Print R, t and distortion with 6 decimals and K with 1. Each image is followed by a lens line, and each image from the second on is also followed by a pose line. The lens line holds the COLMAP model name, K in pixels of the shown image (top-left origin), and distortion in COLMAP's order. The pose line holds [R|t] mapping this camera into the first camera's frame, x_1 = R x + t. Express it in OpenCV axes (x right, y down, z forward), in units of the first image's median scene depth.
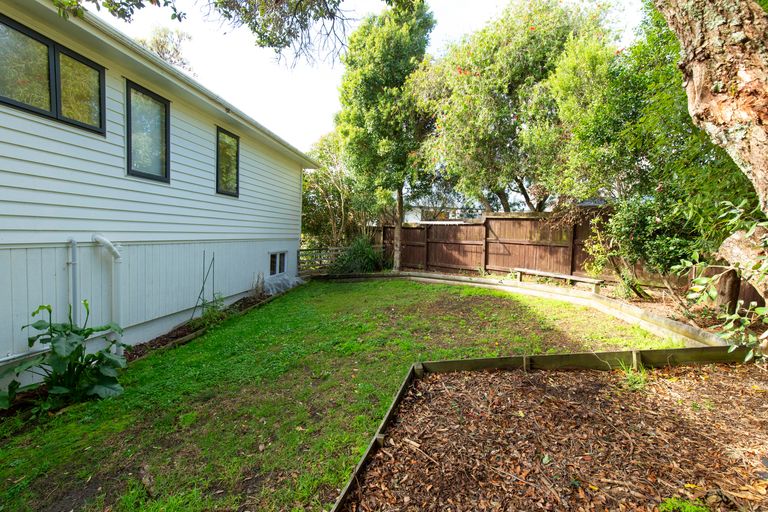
lens RADIAL K [[352.0, 0, 389.2], [0, 352.0, 255.3], [0, 0, 1]] dist [0.001316, 0.000054]
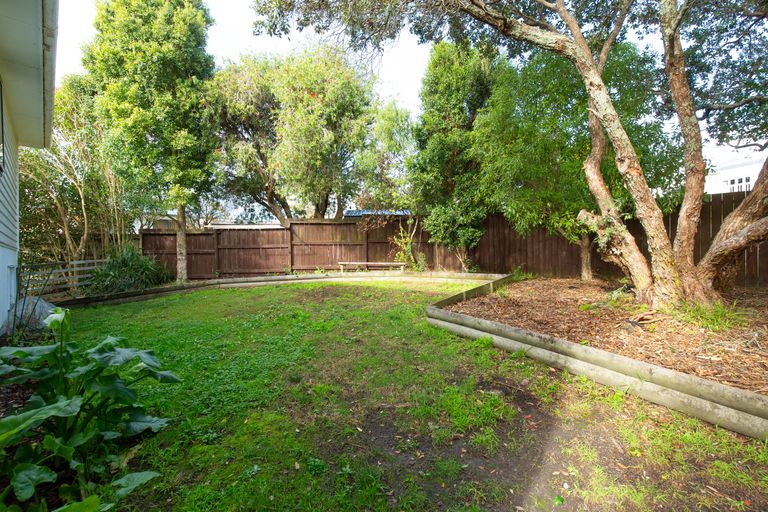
lens RADIAL K [[352.0, 0, 389.2], [0, 352.0, 255.3], [0, 0, 1]] dist [0.001316, 0.000054]
pose [[0.642354, -0.039905, 0.765368, -0.369813], [0.079168, 0.996756, -0.014474, 0.034784], [-0.762308, 0.069890, 0.643430, 0.055549]]
